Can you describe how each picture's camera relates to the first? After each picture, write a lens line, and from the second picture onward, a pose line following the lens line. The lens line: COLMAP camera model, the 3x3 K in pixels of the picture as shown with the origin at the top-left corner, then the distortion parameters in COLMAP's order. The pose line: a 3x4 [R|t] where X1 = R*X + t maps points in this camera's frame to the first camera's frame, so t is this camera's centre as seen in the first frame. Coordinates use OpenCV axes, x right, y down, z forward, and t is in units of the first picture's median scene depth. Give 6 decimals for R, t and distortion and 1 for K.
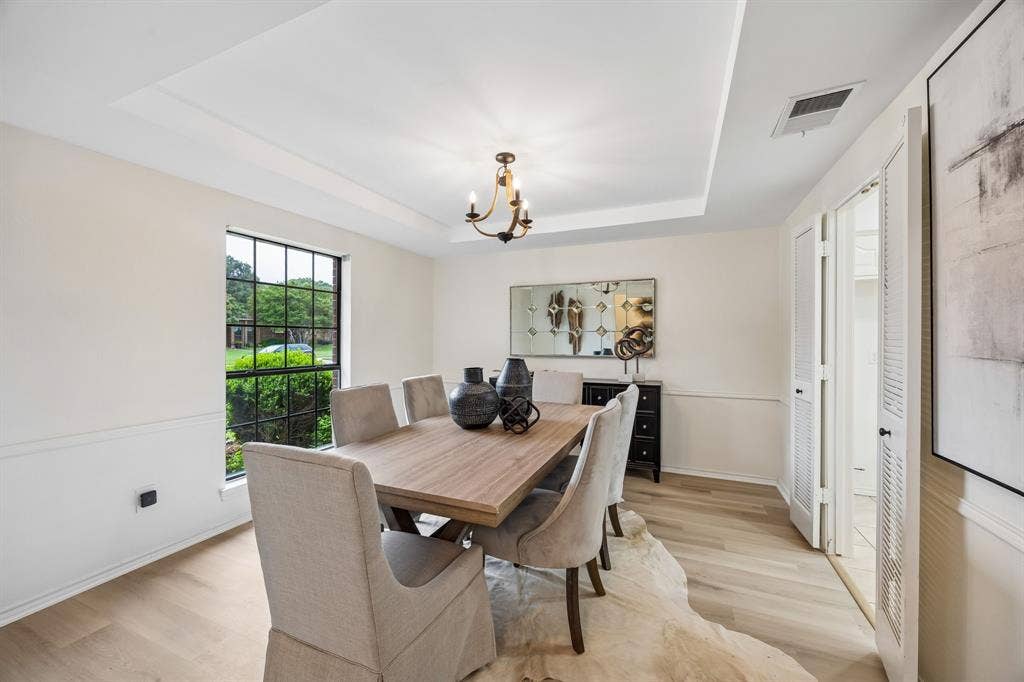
lens RADIAL K [[391.0, 0, 506.9], [0, 391.0, 340.0], [0, 0, 1]] dist [-0.004097, 0.000582]
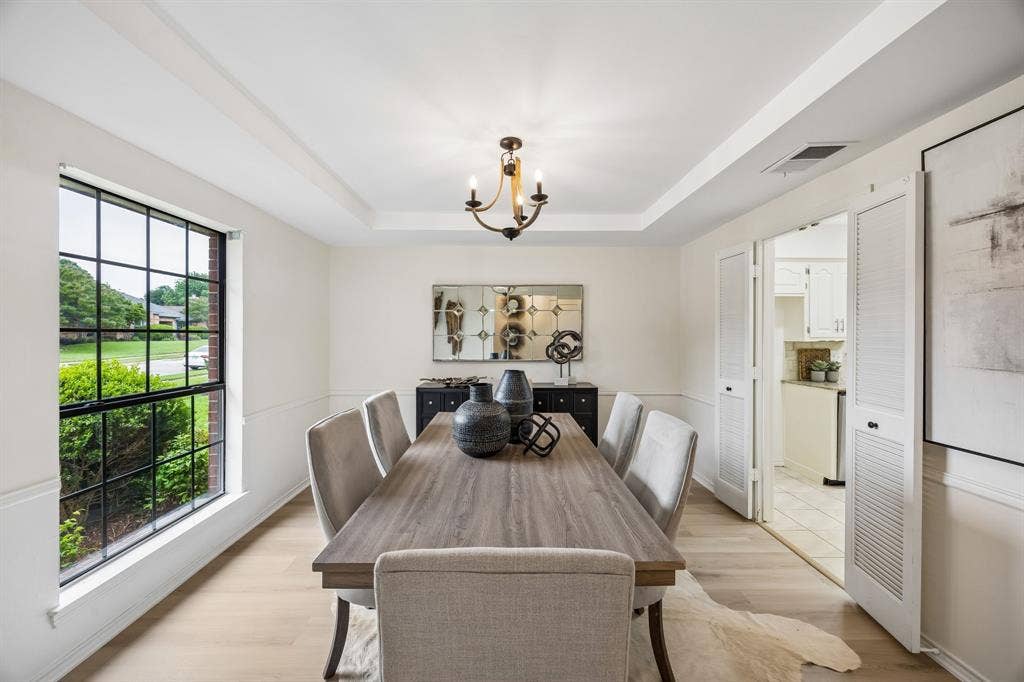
lens RADIAL K [[391.0, 0, 515.4], [0, 391.0, 337.8], [0, 0, 1]] dist [-0.004097, 0.000582]
pose [[0.913934, -0.002900, 0.405854, -0.353321], [0.002594, 0.999996, 0.001306, -0.029144], [-0.405856, -0.000141, 0.913937, 0.190553]]
